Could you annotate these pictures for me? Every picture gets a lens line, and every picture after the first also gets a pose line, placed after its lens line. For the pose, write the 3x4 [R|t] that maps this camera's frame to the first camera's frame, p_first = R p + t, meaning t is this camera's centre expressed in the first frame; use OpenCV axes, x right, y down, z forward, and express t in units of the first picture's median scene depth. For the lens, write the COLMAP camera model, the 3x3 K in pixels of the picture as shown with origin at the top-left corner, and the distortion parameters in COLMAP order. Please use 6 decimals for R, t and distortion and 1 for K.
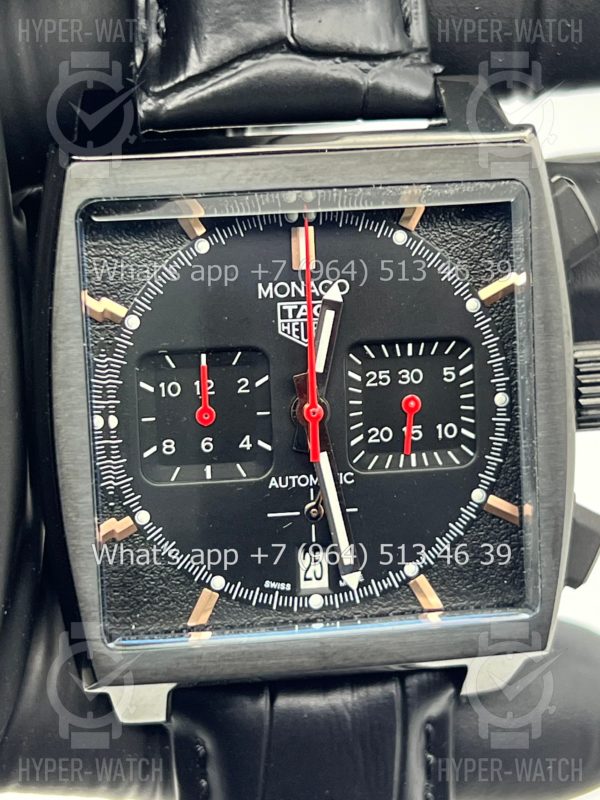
lens RADIAL K [[1804.5, 0, 299.9], [0, 1804.5, 396.0], [0, 0, 1]] dist [0.148482, 0.000000]
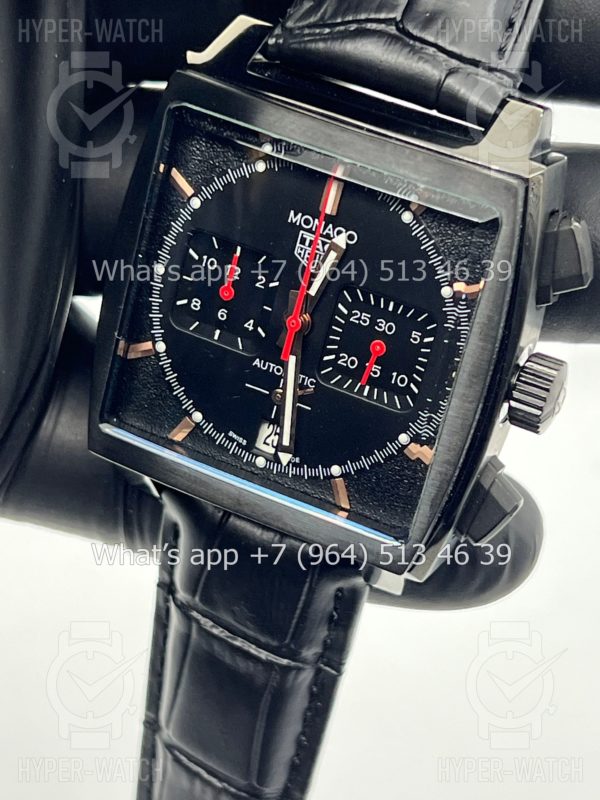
lens RADIAL K [[1804.5, 0, 304.0], [0, 1804.5, 401.9], [0, 0, 1]] dist [0.148482, 0.000000]
pose [[0.831988, 0.404292, -0.379927, 0.499996], [-0.337732, 0.912379, 0.231305, -0.228154], [0.440152, -0.064129, 0.895630, -0.113978]]
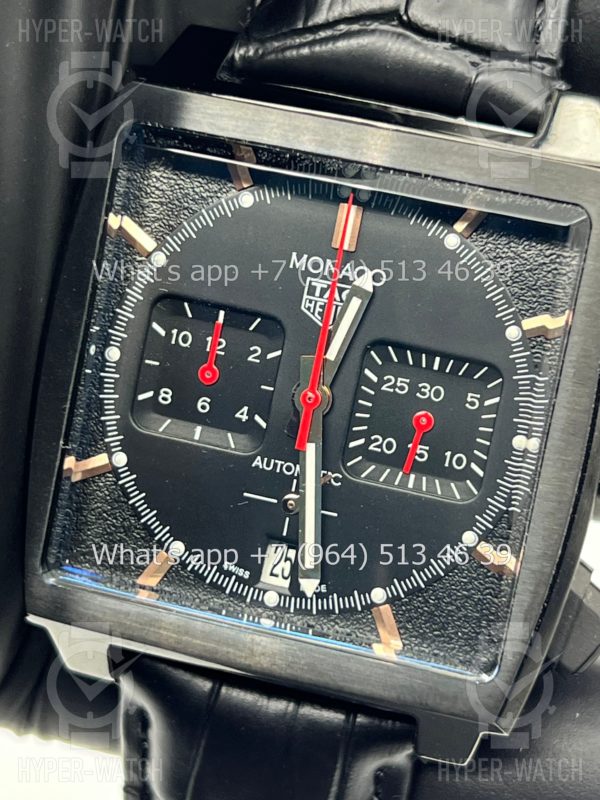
lens RADIAL K [[1804.5, 0, 315.8], [0, 1804.5, 391.6], [0, 0, 1]] dist [0.148482, 0.000000]
pose [[0.925349, 0.254270, -0.281204, 0.267740], [-0.269581, 0.962837, -0.016486, 0.020070], [0.266562, 0.091063, 0.959506, 0.100736]]
